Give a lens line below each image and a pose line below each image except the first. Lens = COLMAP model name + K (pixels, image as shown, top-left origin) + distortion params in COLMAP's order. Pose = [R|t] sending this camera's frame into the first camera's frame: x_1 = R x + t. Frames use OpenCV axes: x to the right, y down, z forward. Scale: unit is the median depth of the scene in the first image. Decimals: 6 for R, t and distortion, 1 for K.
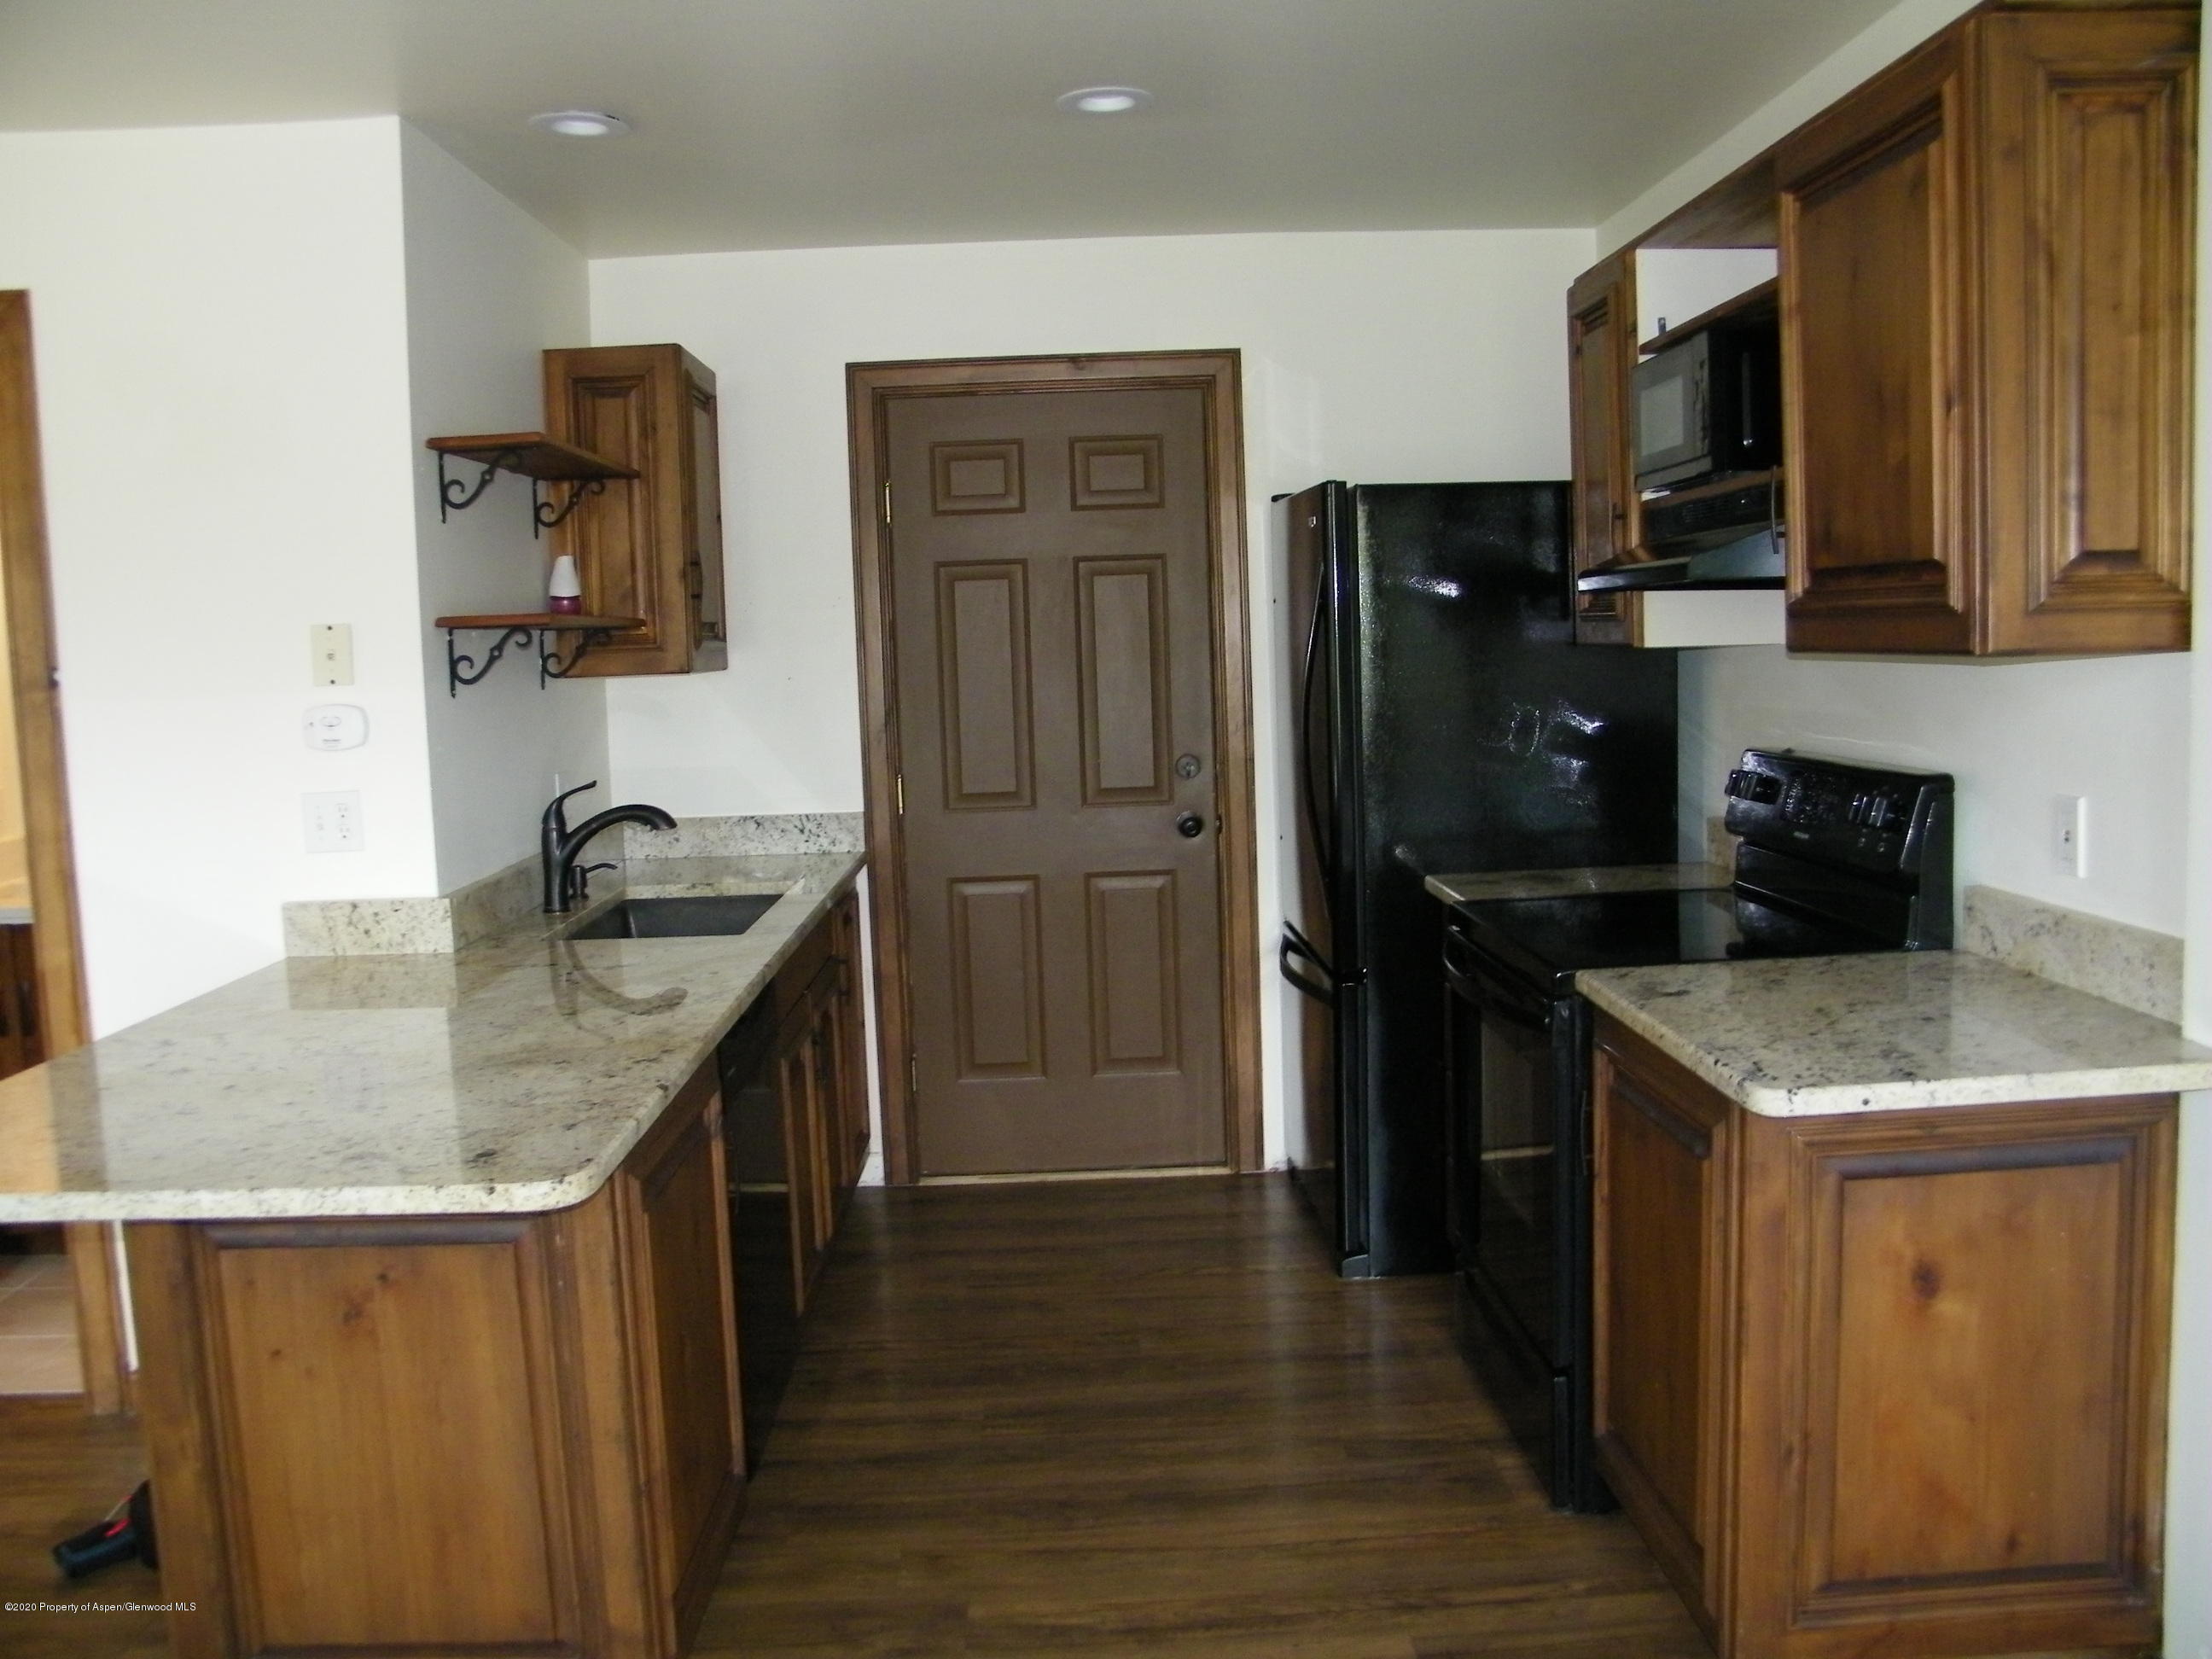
lens RADIAL K [[1939.9, 0, 1106.0], [0, 1939.9, 829.5], [0, 0, 1]] dist [-0.192570, 0.217981]
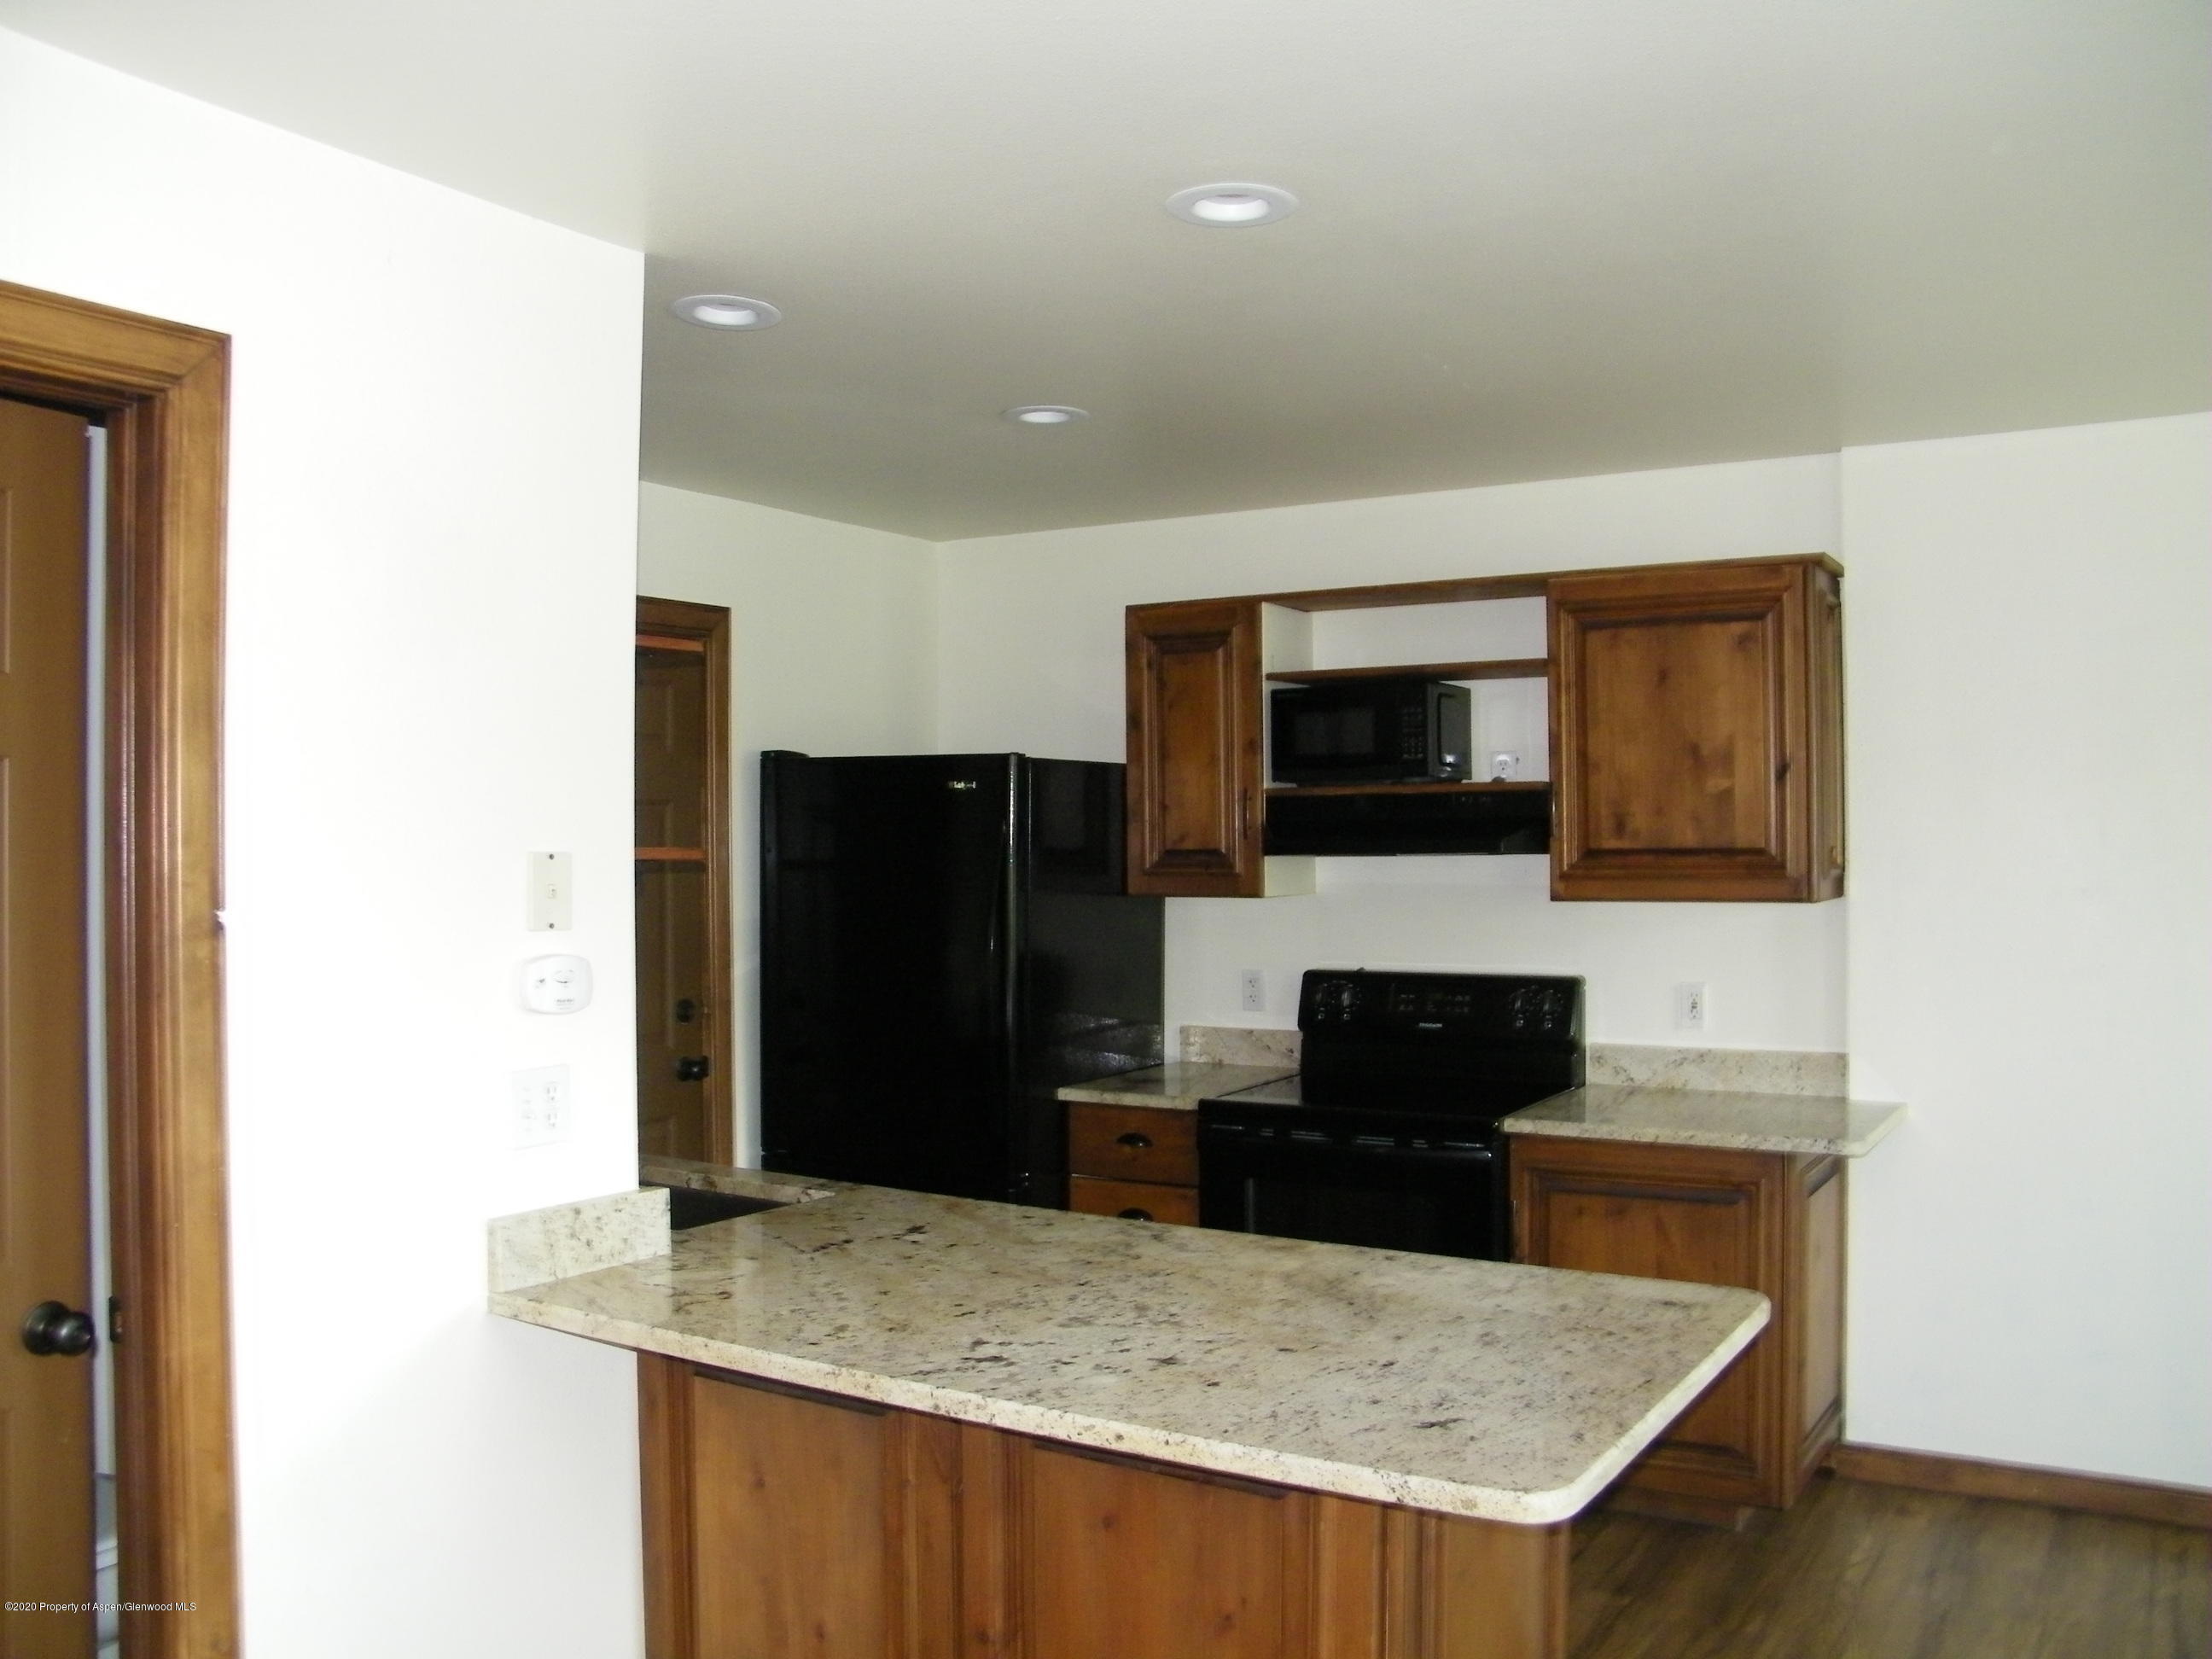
lens RADIAL K [[1939.9, 0, 1106.0], [0, 1939.9, 829.5], [0, 0, 1]] dist [-0.192570, 0.217981]
pose [[0.560967, 0.035625, 0.827071, -0.931852], [0.076829, 0.992521, -0.094862, -0.025198], [-0.824265, 0.116758, 0.554035, 0.363196]]
